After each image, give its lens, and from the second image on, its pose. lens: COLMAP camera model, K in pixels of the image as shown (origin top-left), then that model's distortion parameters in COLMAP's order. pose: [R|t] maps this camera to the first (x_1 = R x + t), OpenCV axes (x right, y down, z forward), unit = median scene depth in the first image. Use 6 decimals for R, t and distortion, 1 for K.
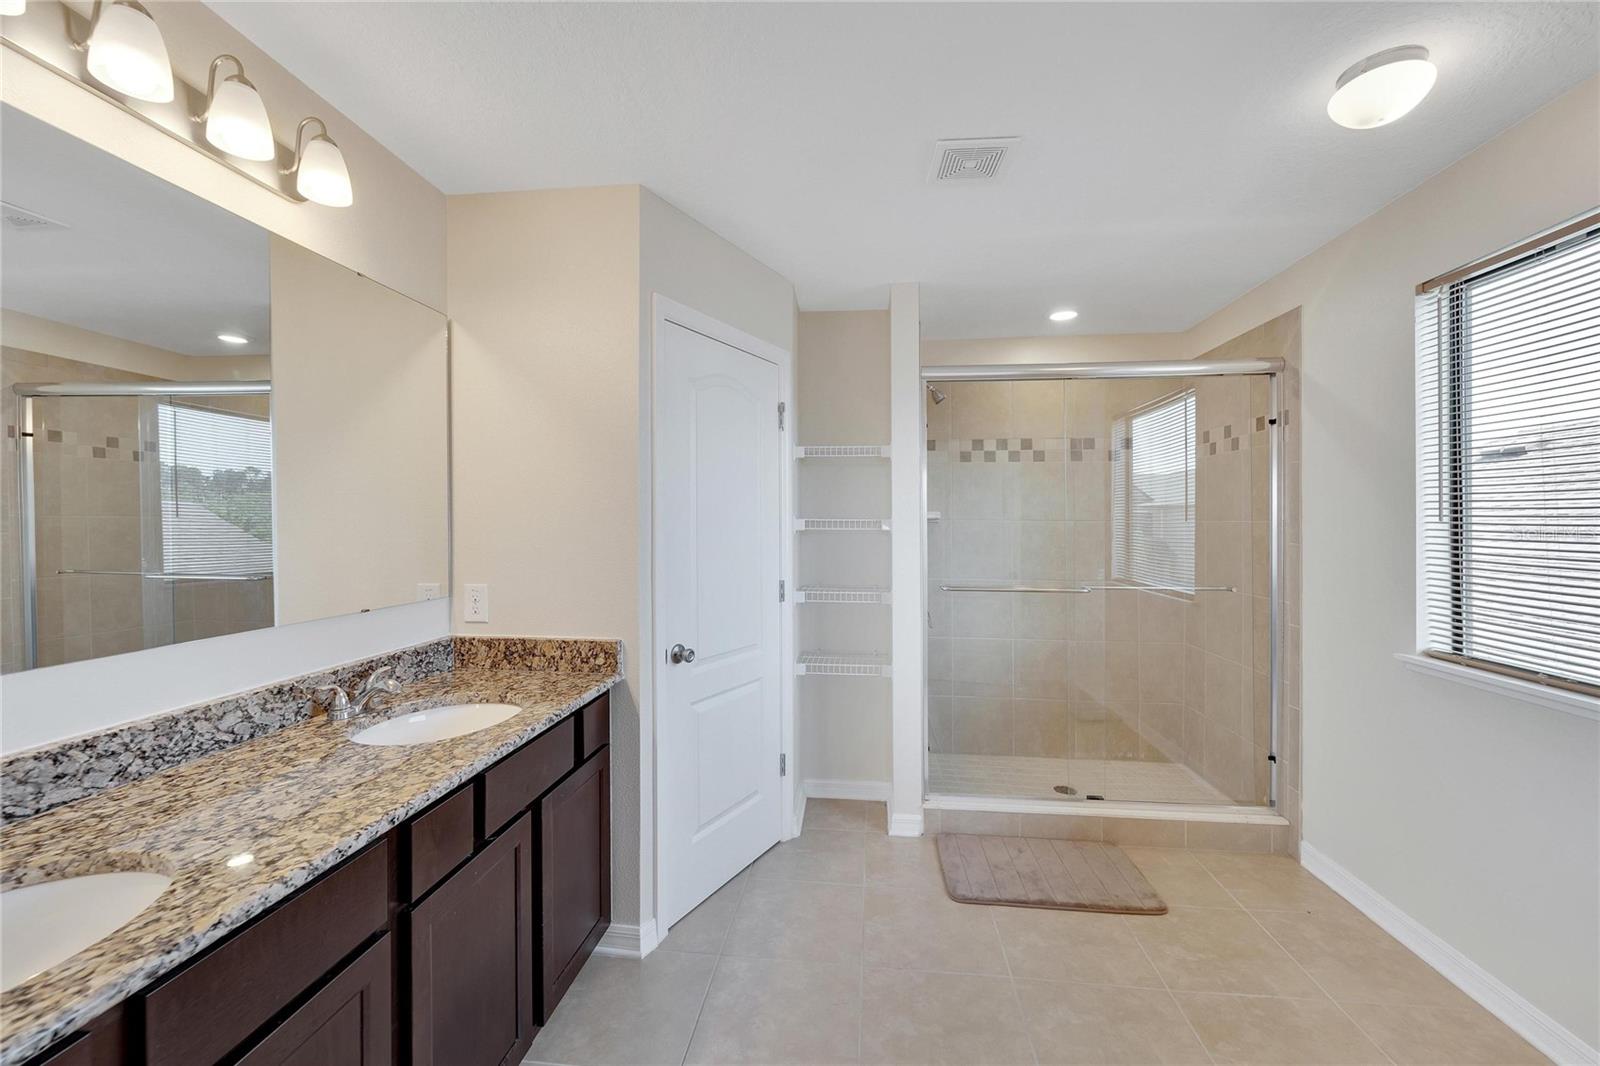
lens RADIAL K [[646.4, 0, 802.4], [0, 646.4, 528.3], [0, 0, 1]] dist [0.001850, -0.000038]
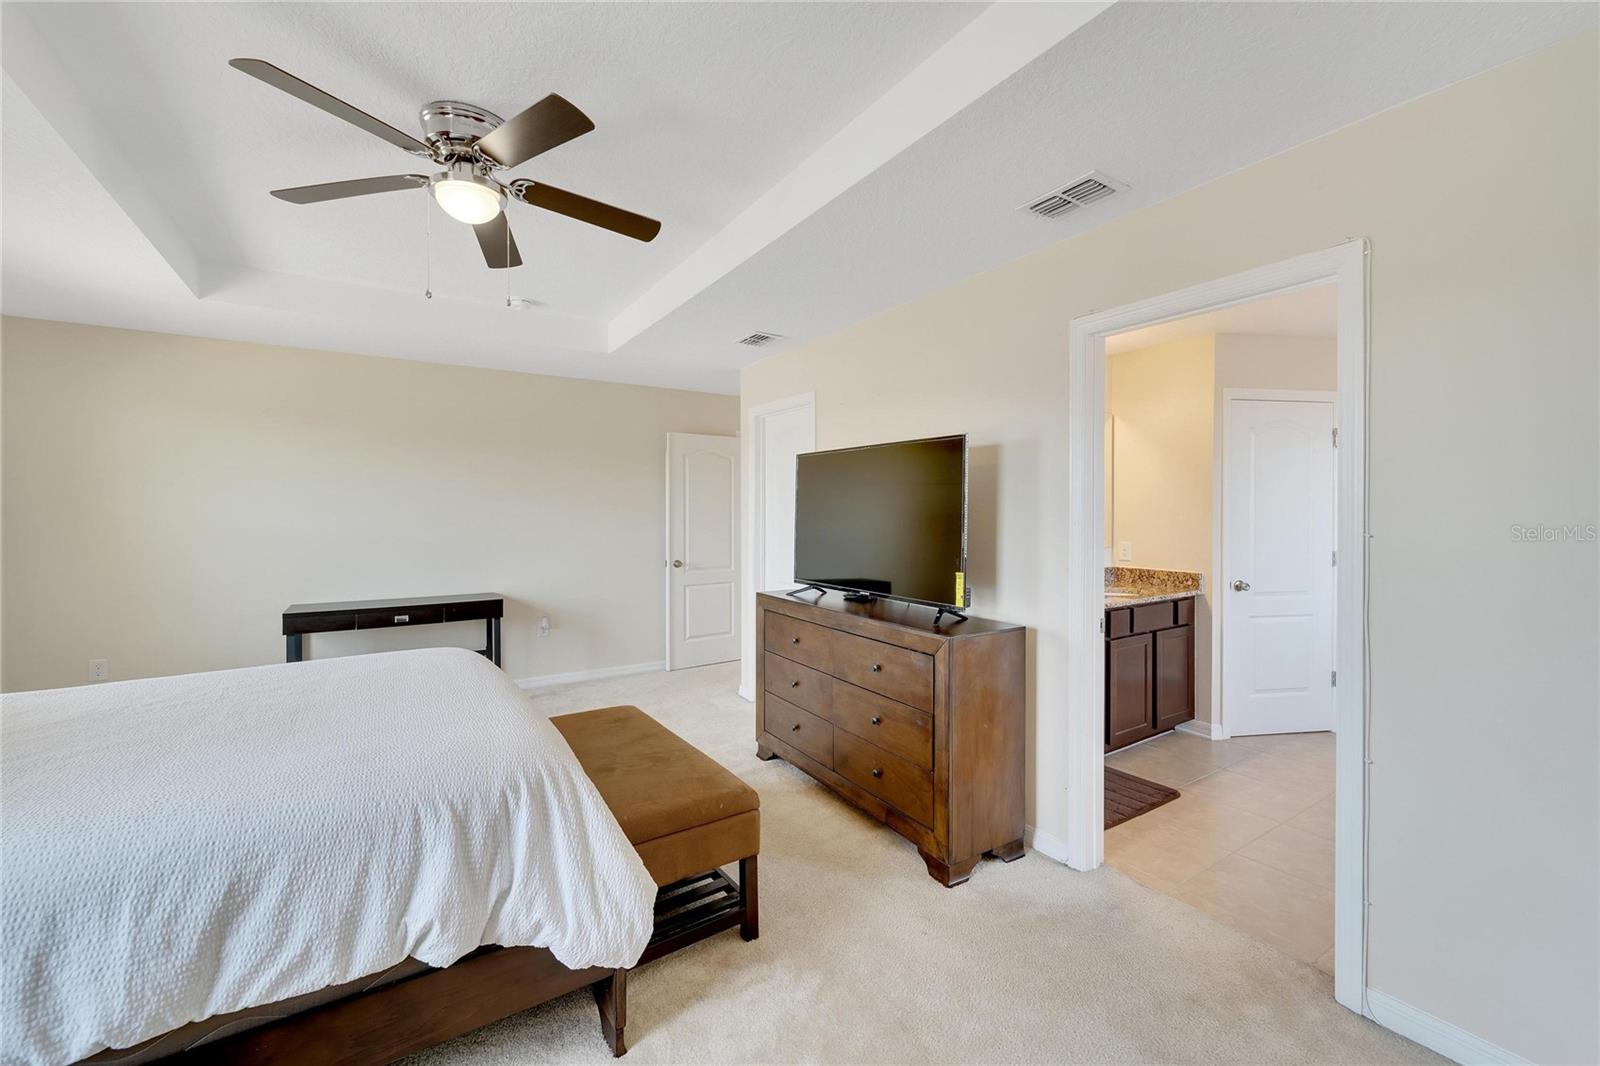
lens RADIAL K [[646.4, 0, 802.9], [0, 646.4, 522.9], [0, 0, 1]] dist [0.001850, -0.000038]
pose [[0.628905, 0.009532, -0.777424, 0.461523], [-0.005221, 0.999954, 0.008036, 0.014338], [0.777464, -0.000995, 0.628926, -1.116226]]
